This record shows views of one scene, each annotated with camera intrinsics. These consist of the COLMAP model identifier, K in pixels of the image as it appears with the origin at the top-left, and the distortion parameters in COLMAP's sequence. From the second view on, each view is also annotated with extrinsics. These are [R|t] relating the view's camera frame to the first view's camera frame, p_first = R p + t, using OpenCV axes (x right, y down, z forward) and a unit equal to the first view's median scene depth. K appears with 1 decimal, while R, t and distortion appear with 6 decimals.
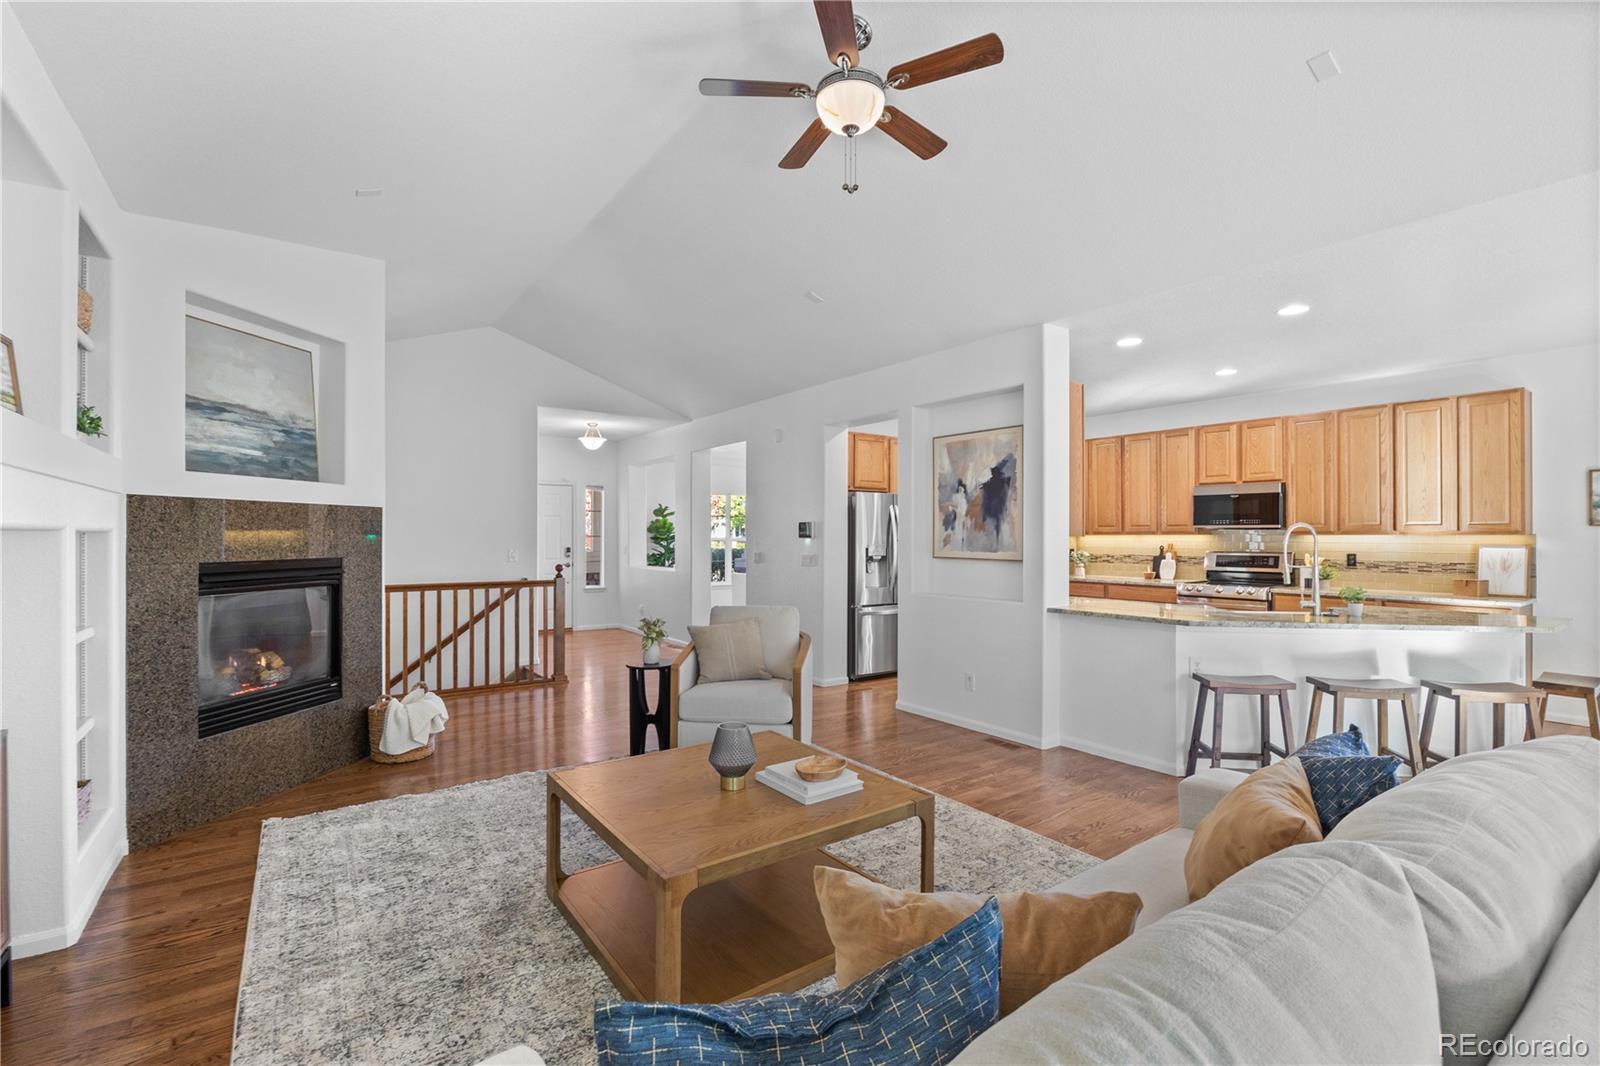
lens RADIAL K [[719.8, 0, 803.1], [0, 719.8, 533.9], [0, 0, 1]] dist [-0.004543, -0.000409]
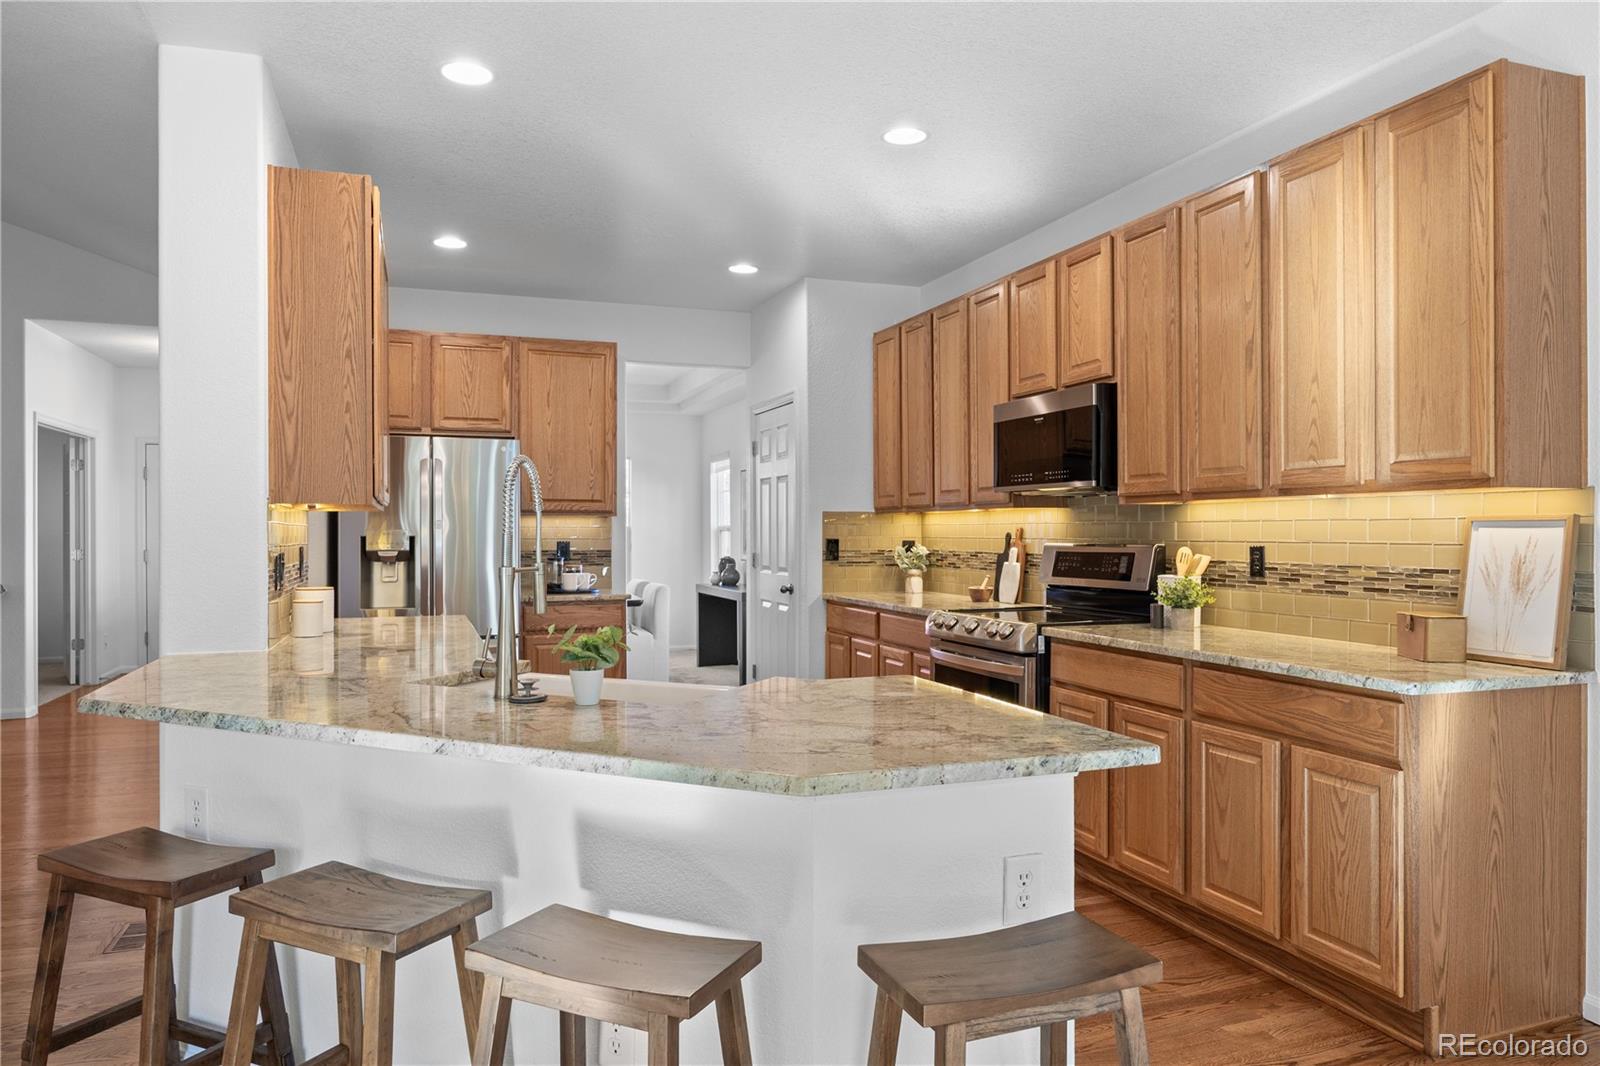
lens RADIAL K [[1057.5, 0, 797.2], [0, 1057.5, 532.3], [0, 0, 1]] dist [0.006306, 0.000803]
pose [[0.963566, -0.002663, -0.267456, 0.631586], [0.003564, 0.999989, 0.002883, 0.015539], [0.267445, -0.003731, 0.963566, 0.318421]]
